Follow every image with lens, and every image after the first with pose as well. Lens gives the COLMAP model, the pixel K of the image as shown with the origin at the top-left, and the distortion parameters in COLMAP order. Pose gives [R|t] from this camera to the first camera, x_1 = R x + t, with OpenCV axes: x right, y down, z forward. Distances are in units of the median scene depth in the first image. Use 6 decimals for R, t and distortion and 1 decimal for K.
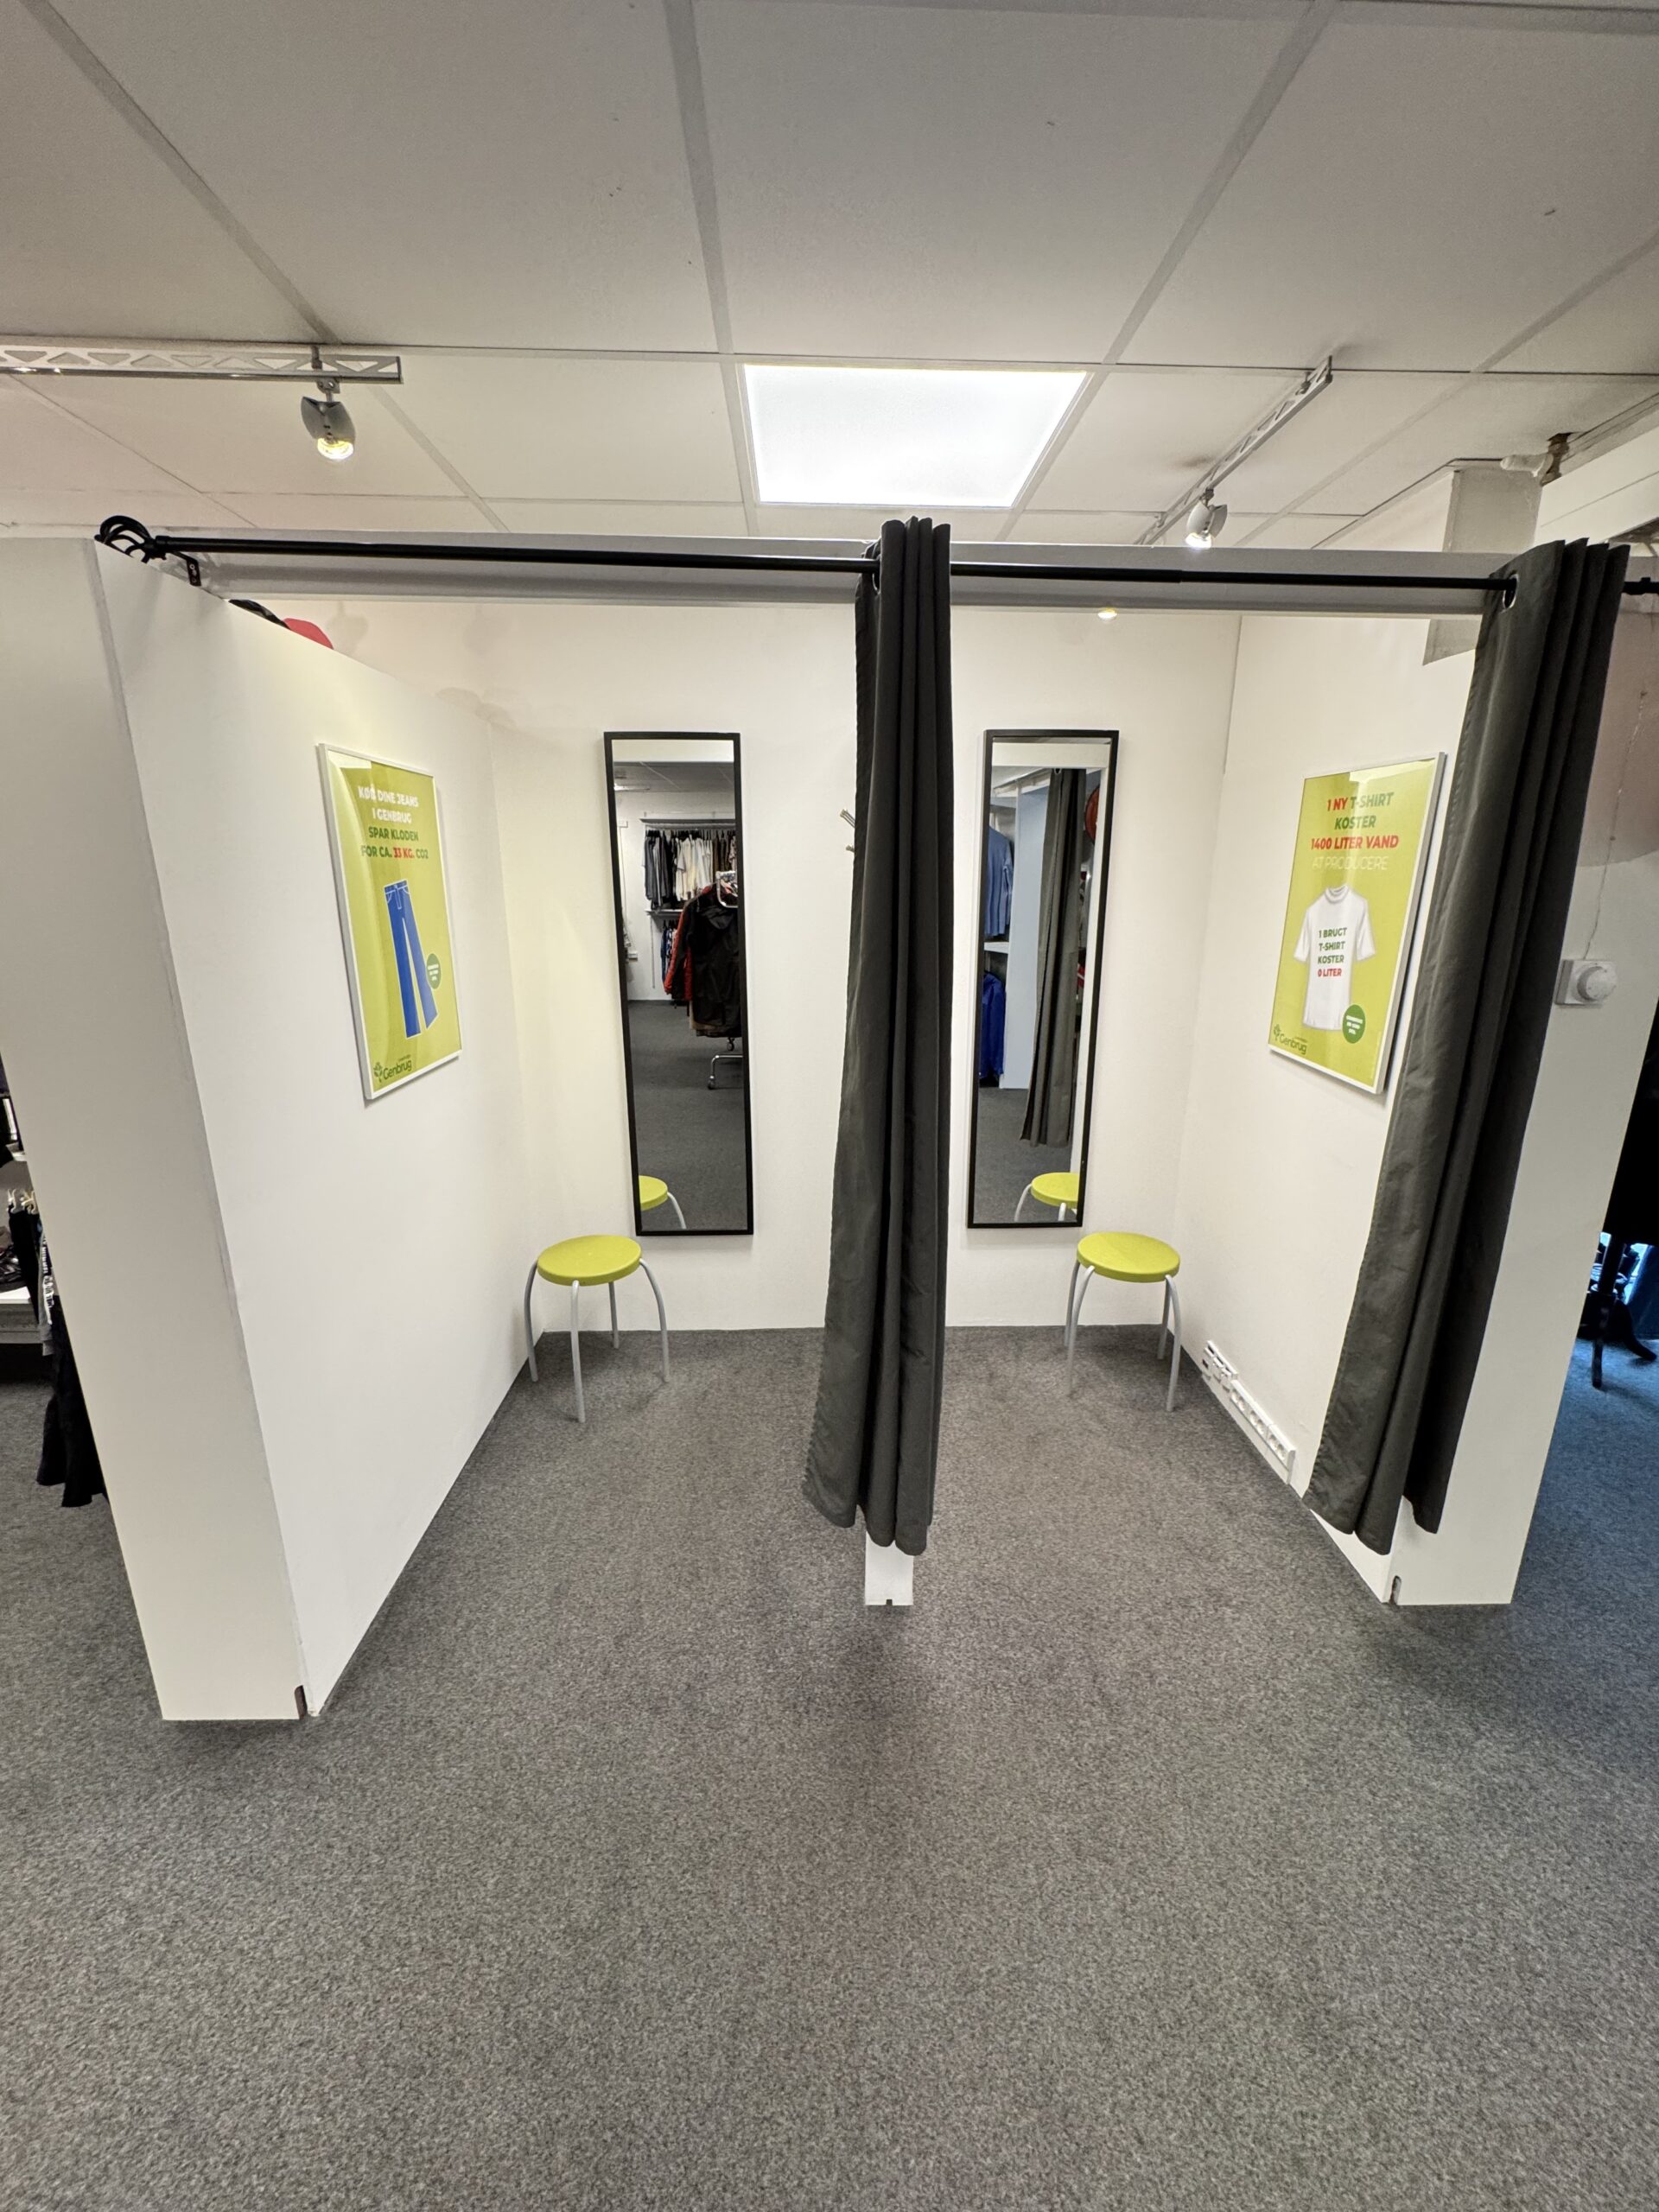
lens RADIAL K [[885.5, 0, 829.5], [0, 885.5, 1106.0], [0, 0, 1]] dist [-0.000162, -0.000014]
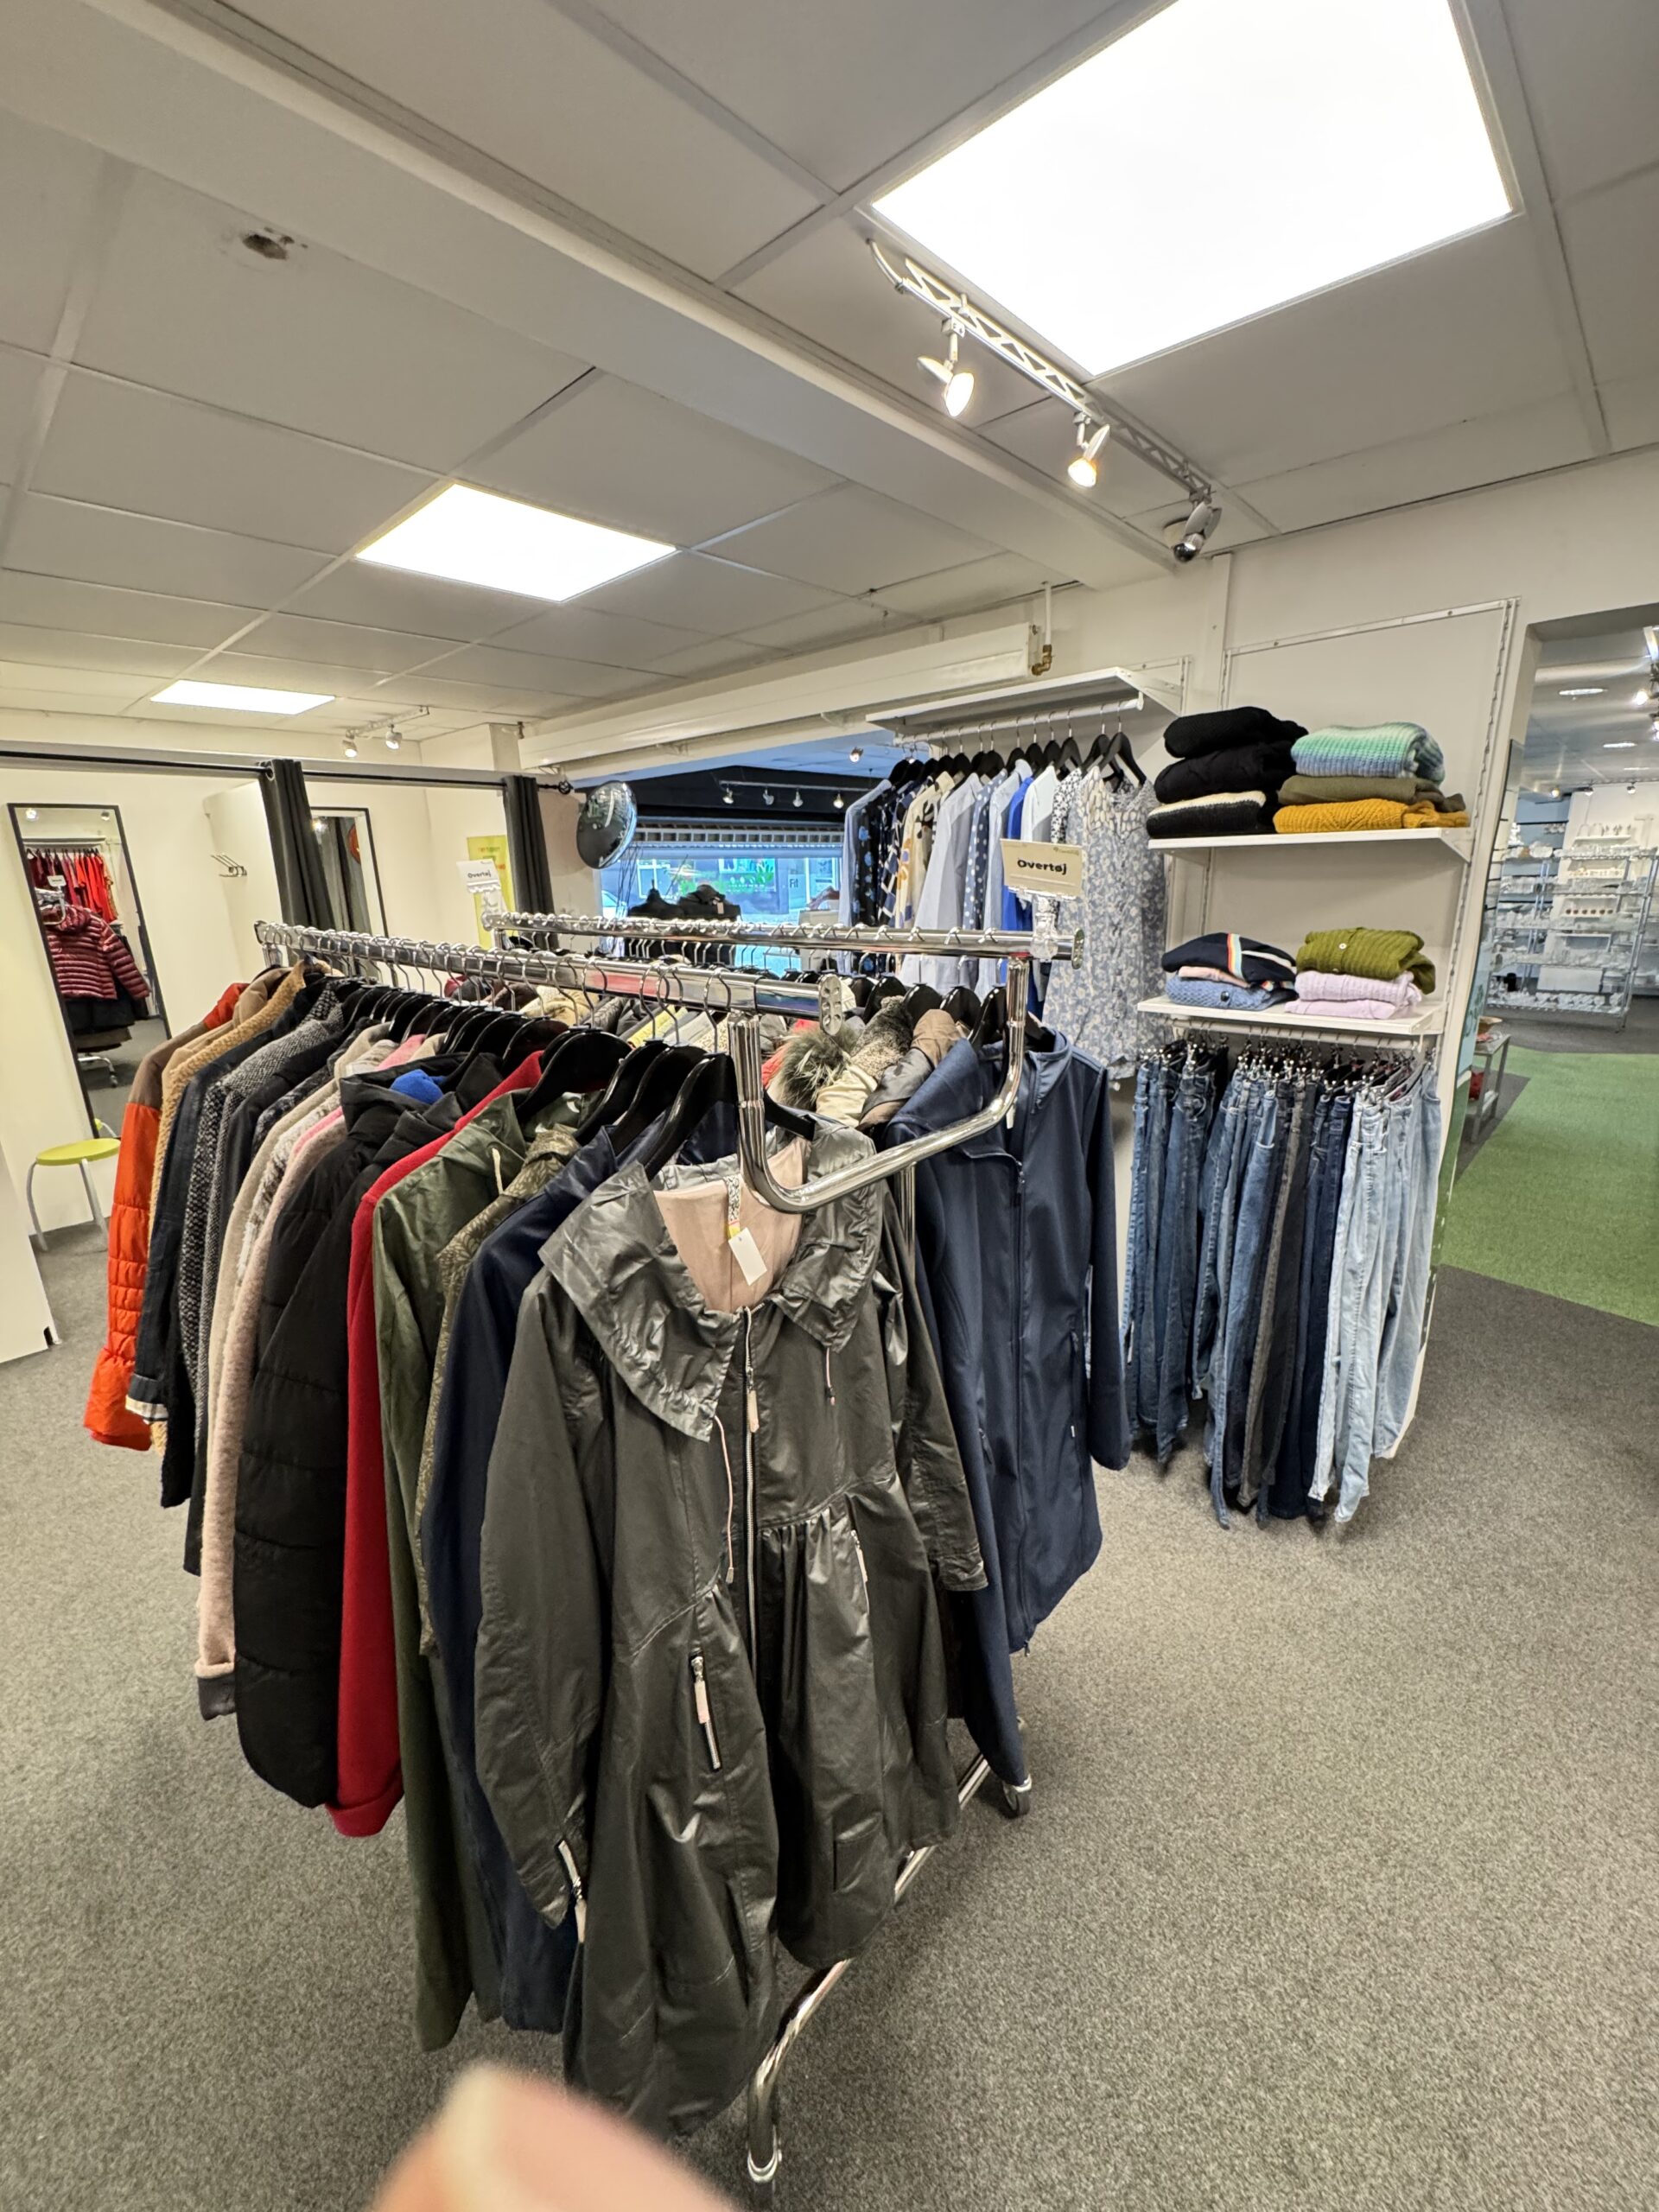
lens RADIAL K [[885.5, 0, 829.5], [0, 885.5, 1106.0], [0, 0, 1]] dist [-0.000162, -0.000014]
pose [[0.714094, -0.195907, 0.672079, -0.644032], [0.206733, 0.976242, 0.064911, 0.484086], [-0.668828, 0.092588, 0.737629, -1.743667]]
